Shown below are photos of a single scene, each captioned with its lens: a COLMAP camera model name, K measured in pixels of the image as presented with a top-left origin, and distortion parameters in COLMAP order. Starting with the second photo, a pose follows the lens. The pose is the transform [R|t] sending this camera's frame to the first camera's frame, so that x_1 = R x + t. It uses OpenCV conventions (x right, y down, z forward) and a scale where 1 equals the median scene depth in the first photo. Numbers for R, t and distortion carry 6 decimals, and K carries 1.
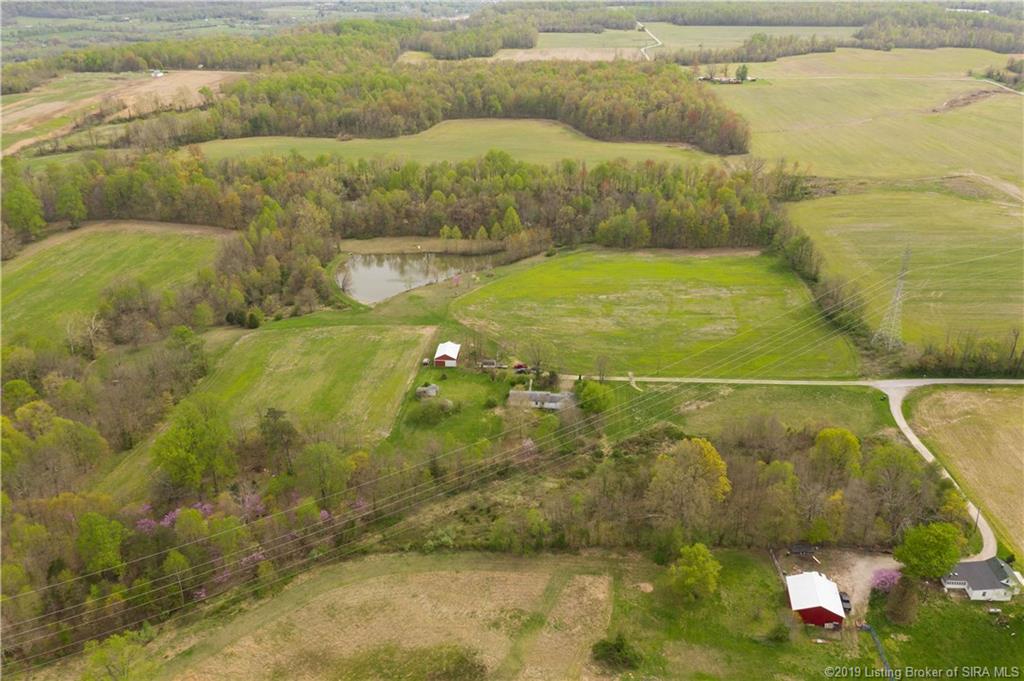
lens RADIAL K [[776.9, 0, 513.6], [0, 776.9, 351.0], [0, 0, 1]] dist [0.247680, -0.320610]
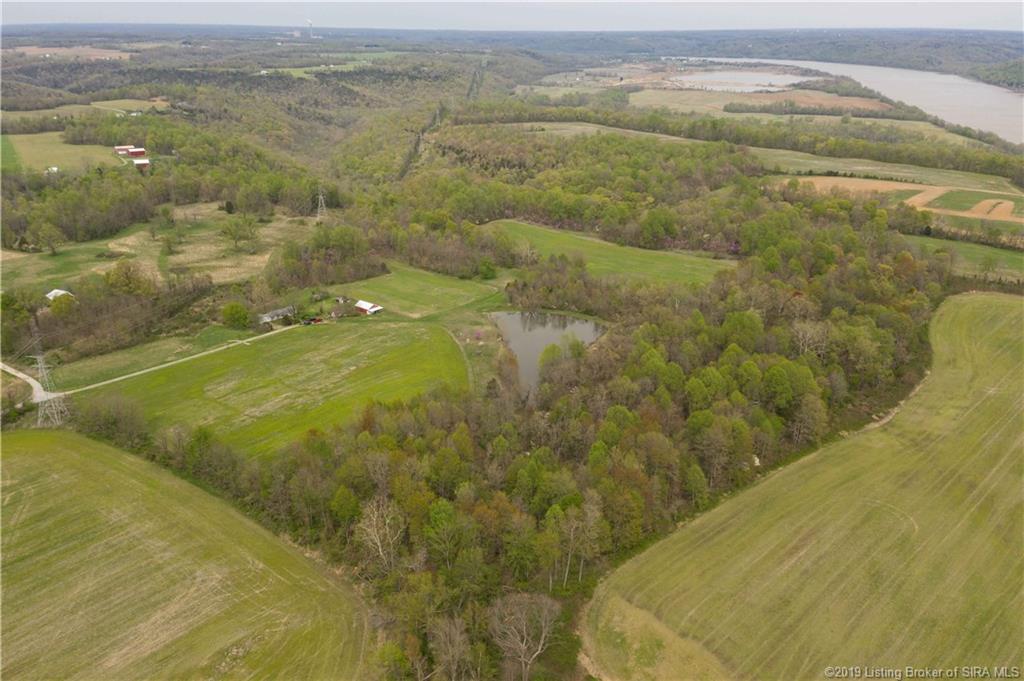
lens RADIAL K [[776.9, 0, 513.6], [0, 776.9, 351.0], [0, 0, 1]] dist [0.247680, -0.320610]
pose [[-0.586680, 0.300194, -0.752124, 0.931515], [-0.357818, 0.737084, 0.573300, -0.922694], [0.726480, 0.605467, -0.325018, 1.823814]]
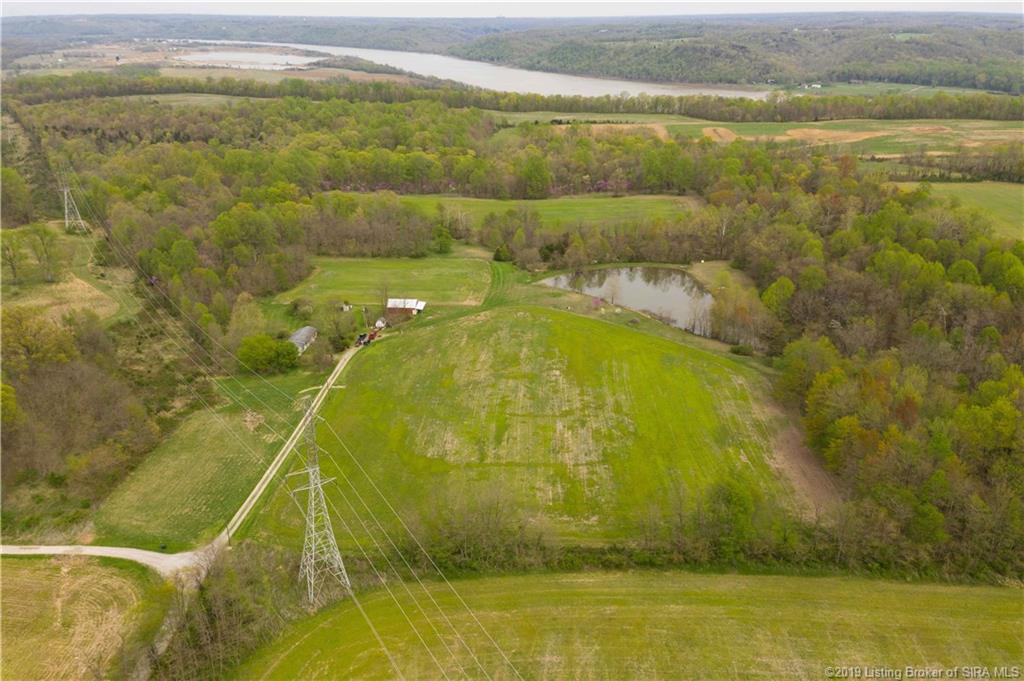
lens RADIAL K [[776.9, 0, 513.6], [0, 776.9, 351.0], [0, 0, 1]] dist [0.247680, -0.320610]
pose [[-0.000945, 0.384731, -0.923028, 0.948701], [-0.434991, 0.830969, 0.346805, -0.392134], [0.900434, 0.401837, 0.166569, 1.041516]]
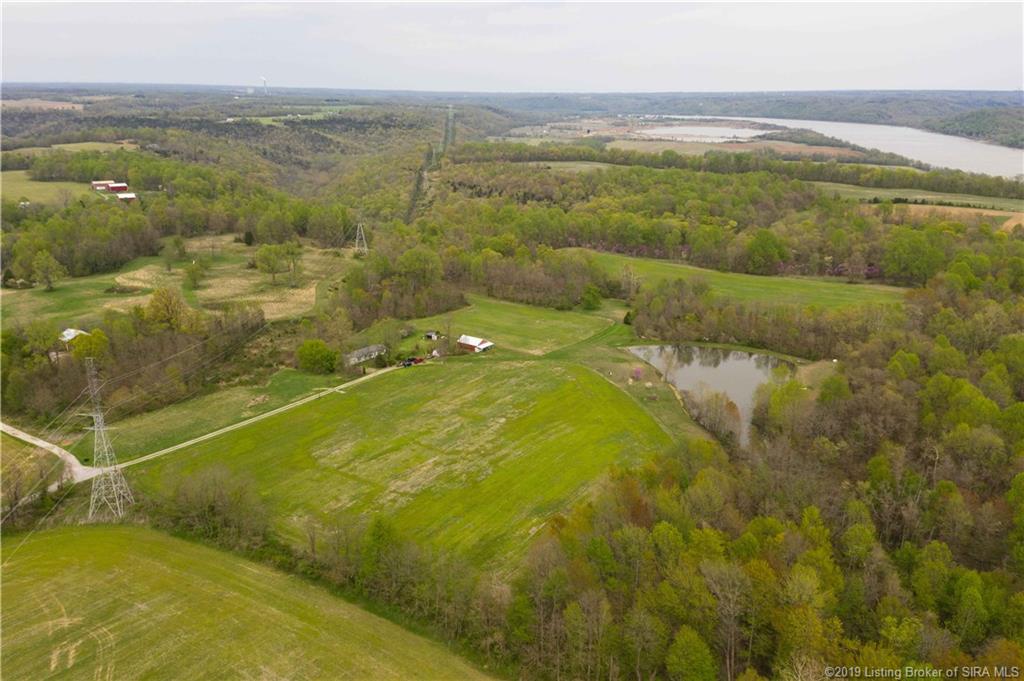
lens RADIAL K [[776.9, 0, 513.6], [0, 776.9, 351.0], [0, 0, 1]] dist [0.247680, -0.320610]
pose [[-0.534246, 0.258800, -0.804738, 0.855024], [-0.375544, 0.780217, 0.500228, -0.616281], [0.757329, 0.569459, -0.319638, 1.500388]]
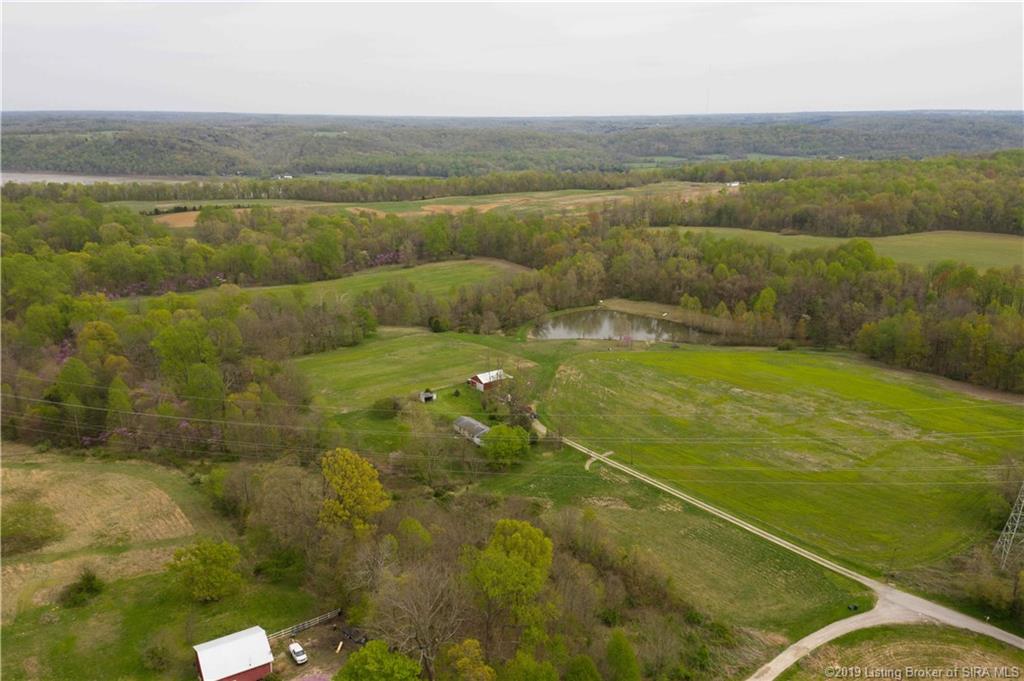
lens RADIAL K [[776.9, 0, 513.6], [0, 776.9, 351.0], [0, 0, 1]] dist [0.247680, -0.320610]
pose [[0.653160, 0.214758, -0.726128, 0.657592], [-0.331893, 0.943113, -0.019608, -0.021313], [0.680610, 0.253804, 0.687280, 0.375474]]
